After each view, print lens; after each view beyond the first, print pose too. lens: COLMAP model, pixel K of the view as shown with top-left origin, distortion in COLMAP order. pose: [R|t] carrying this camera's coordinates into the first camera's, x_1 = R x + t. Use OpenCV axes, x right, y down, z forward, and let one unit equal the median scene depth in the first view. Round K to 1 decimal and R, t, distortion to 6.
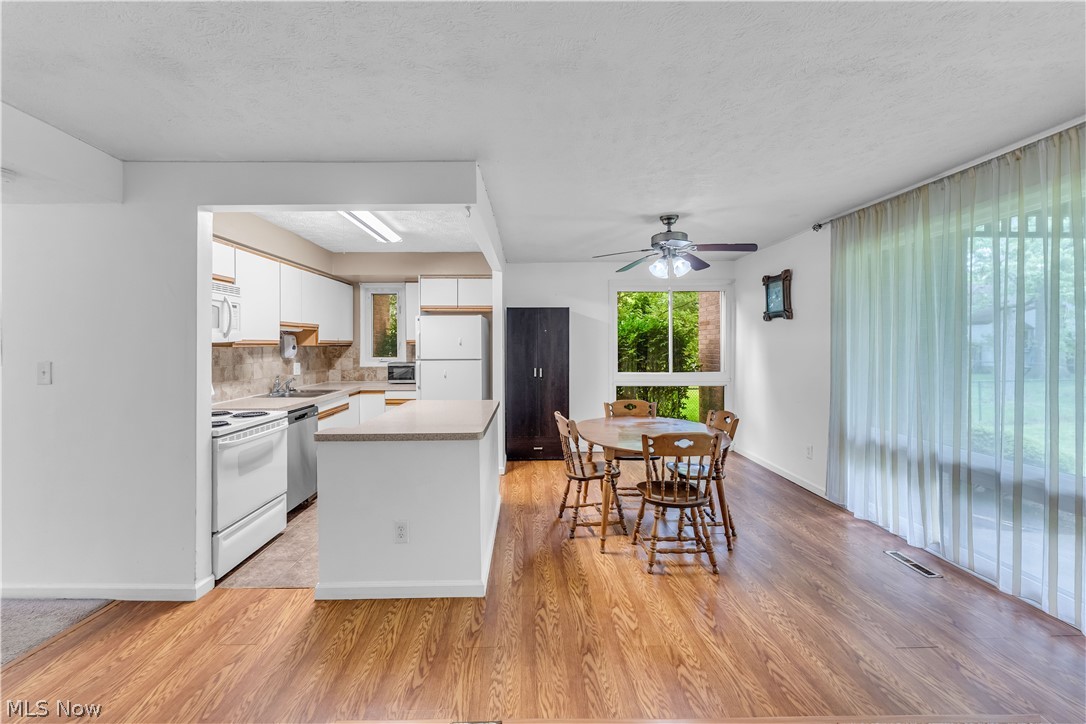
lens RADIAL K [[444.7, 0, 534.3], [0, 444.7, 350.8], [0, 0, 1]] dist [0.001238, -0.001980]
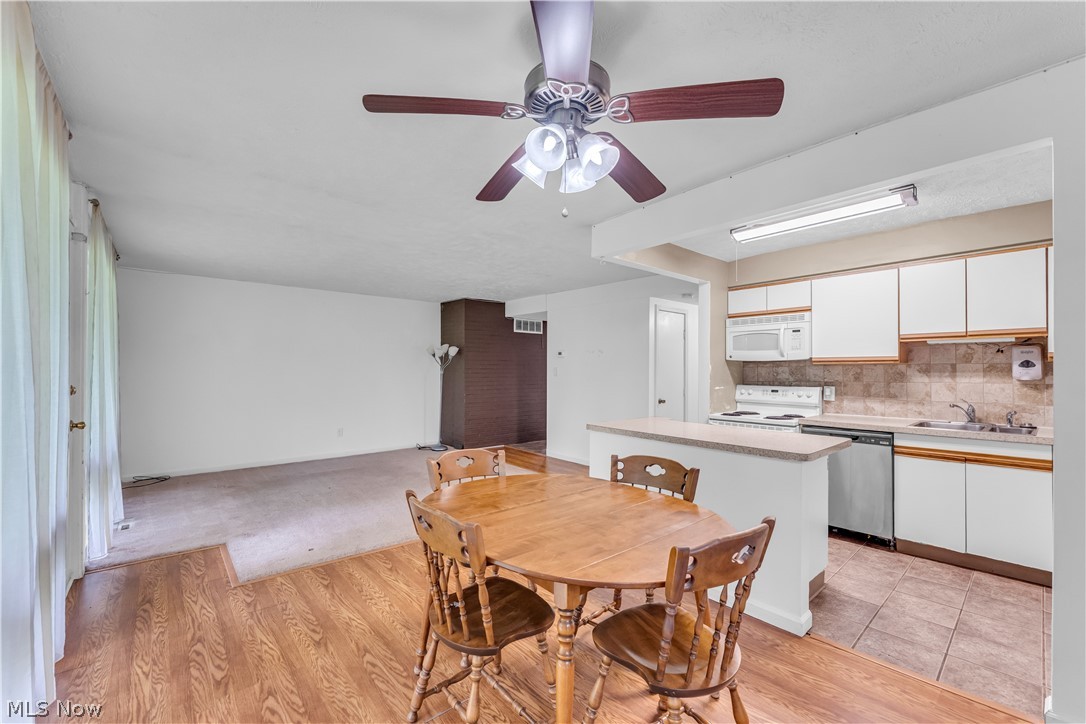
lens RADIAL K [[444.7, 0, 535.2], [0, 444.7, 367.4], [0, 0, 1]] dist [0.001238, -0.001980]
pose [[-0.771853, -0.003859, -0.635789, 0.558772], [-0.010465, 0.999923, 0.006635, 0.000304], [0.635715, 0.011775, -0.771834, 1.242834]]
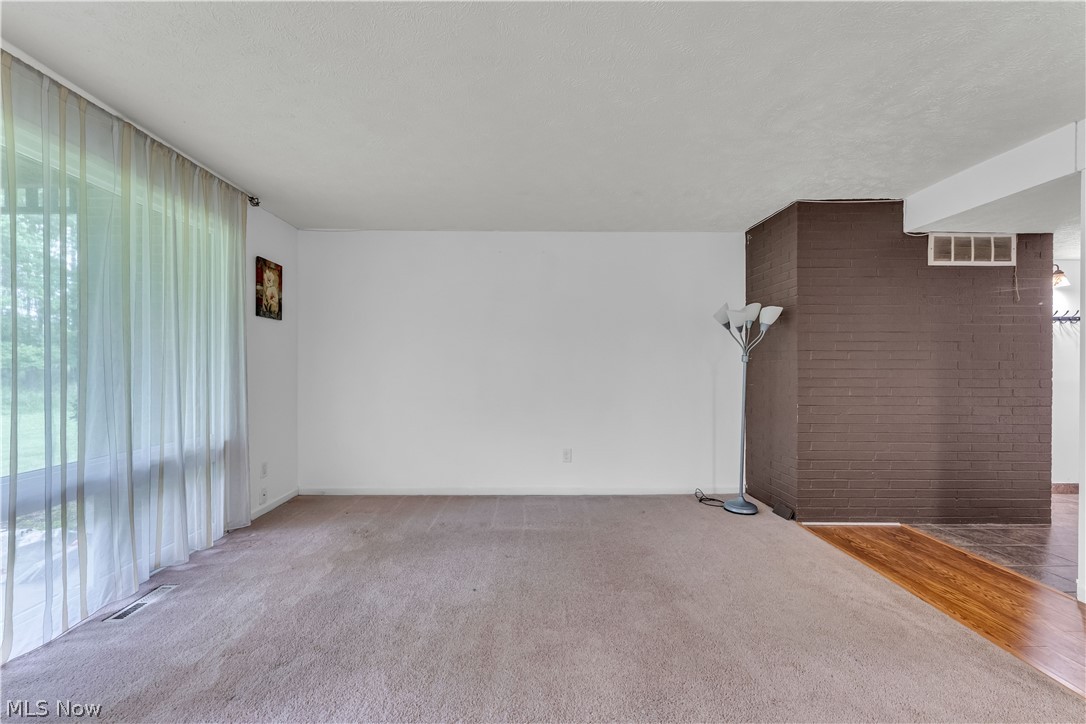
lens RADIAL K [[444.7, 0, 525.9], [0, 444.7, 364.9], [0, 0, 1]] dist [0.001238, -0.001980]
pose [[-0.999887, -0.002828, 0.014738, 0.135263], [-0.002617, 0.999894, 0.014291, 0.038571], [-0.014777, 0.014250, -0.999789, 0.520851]]
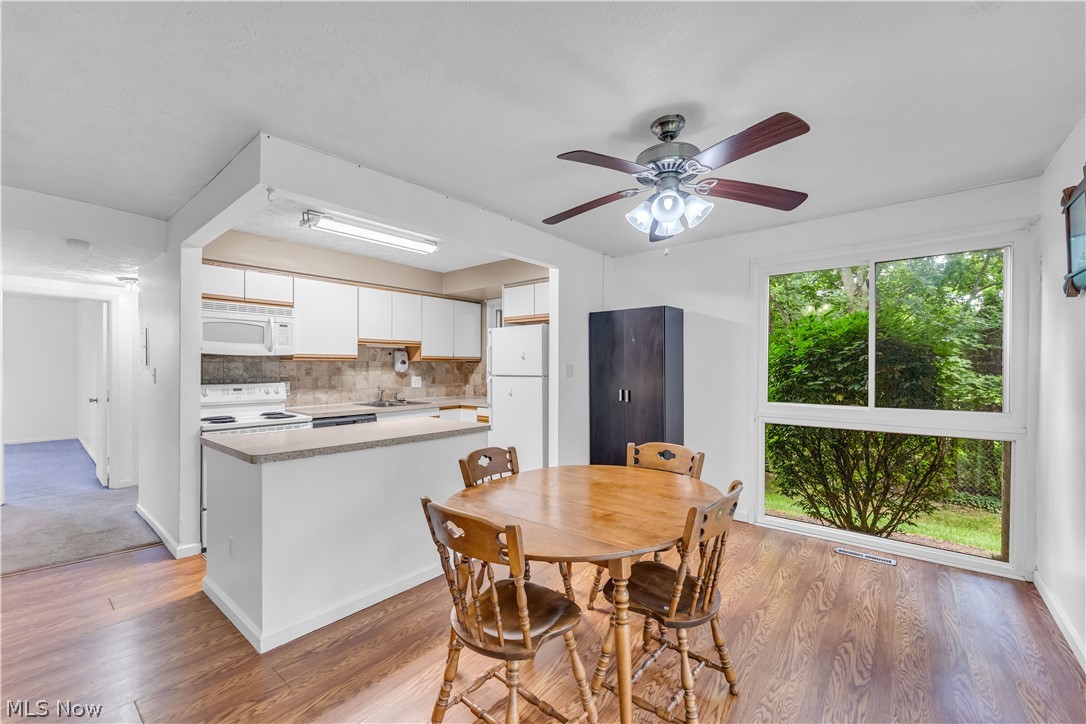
lens RADIAL K [[444.7, 0, 536.5], [0, 444.7, 369.1], [0, 0, 1]] dist [0.001238, -0.001980]
pose [[0.756585, 0.006198, -0.653866, 0.521195], [-0.011734, 0.999923, -0.004100, 0.011938], [0.653790, 0.010774, 0.756599, 0.447371]]
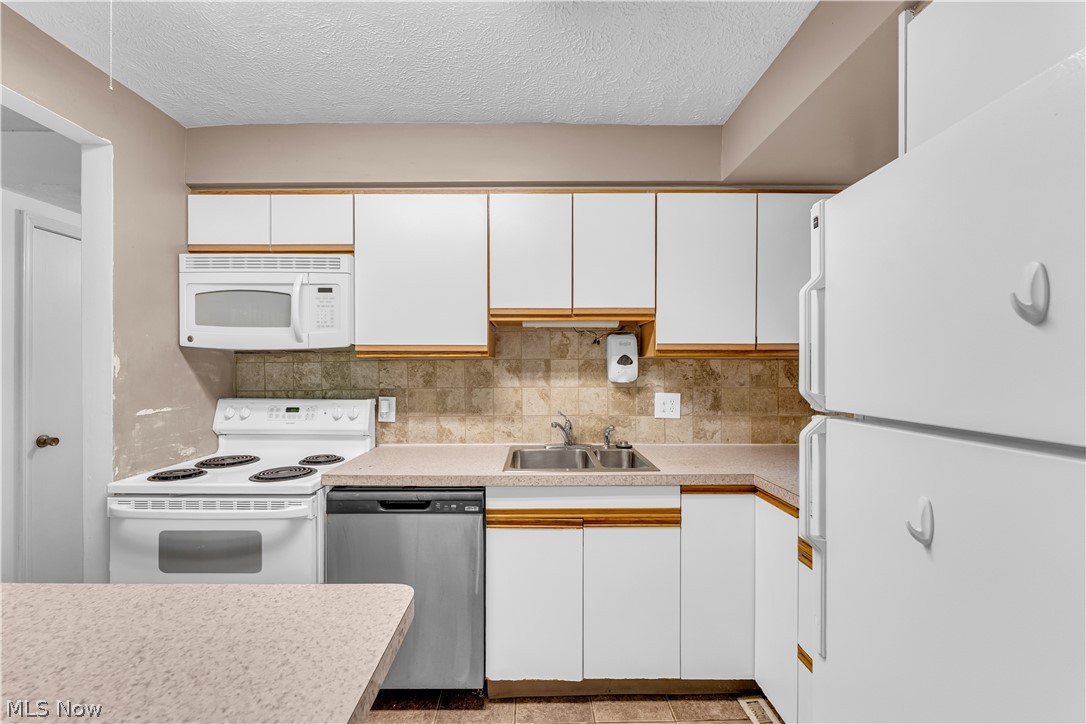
lens RADIAL K [[444.7, 0, 534.6], [0, 444.7, 369.8], [0, 0, 1]] dist [0.001238, -0.001980]
pose [[-0.016715, 0.007779, -0.999830, -0.058283], [-0.015930, 0.999841, 0.008045, 0.000210], [0.999733, 0.016062, -0.016588, 1.079810]]
